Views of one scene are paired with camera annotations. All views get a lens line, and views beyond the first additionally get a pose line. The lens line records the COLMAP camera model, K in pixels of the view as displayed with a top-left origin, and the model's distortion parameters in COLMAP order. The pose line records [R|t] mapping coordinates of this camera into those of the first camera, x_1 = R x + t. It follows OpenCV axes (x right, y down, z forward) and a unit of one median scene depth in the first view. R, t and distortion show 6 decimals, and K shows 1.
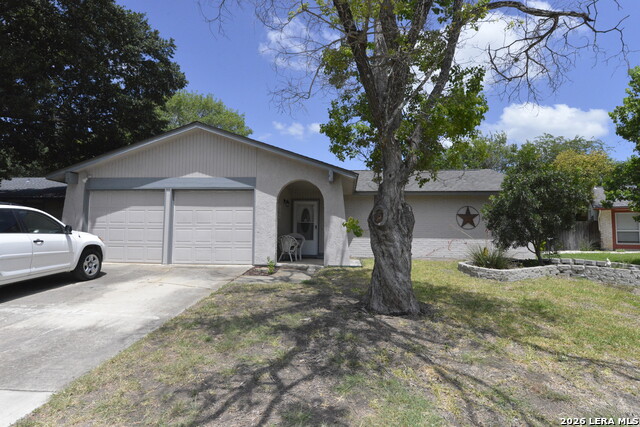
lens RADIAL K [[374.7, 0, 320.0], [0, 374.7, 213.5], [0, 0, 1]] dist [0.002703, 0.000862]
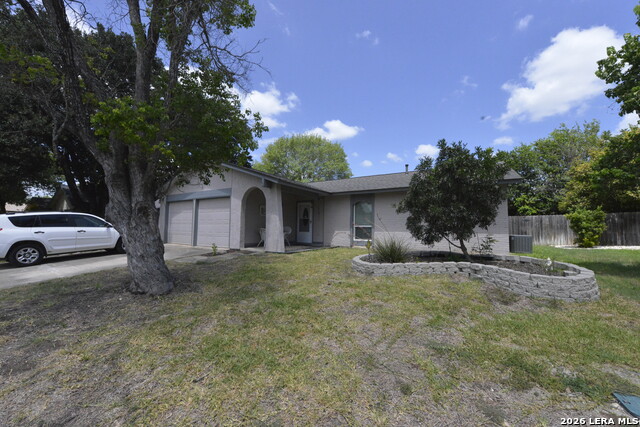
lens RADIAL K [[257.5, 0, 320.0], [0, 257.5, 213.5], [0, 0, 1]] dist [-0.002023, -0.000288]
pose [[0.878517, -0.026514, -0.476975, 0.599730], [0.027529, 0.999609, -0.004863, 0.016543], [0.476918, -0.008859, 0.878903, 0.295201]]
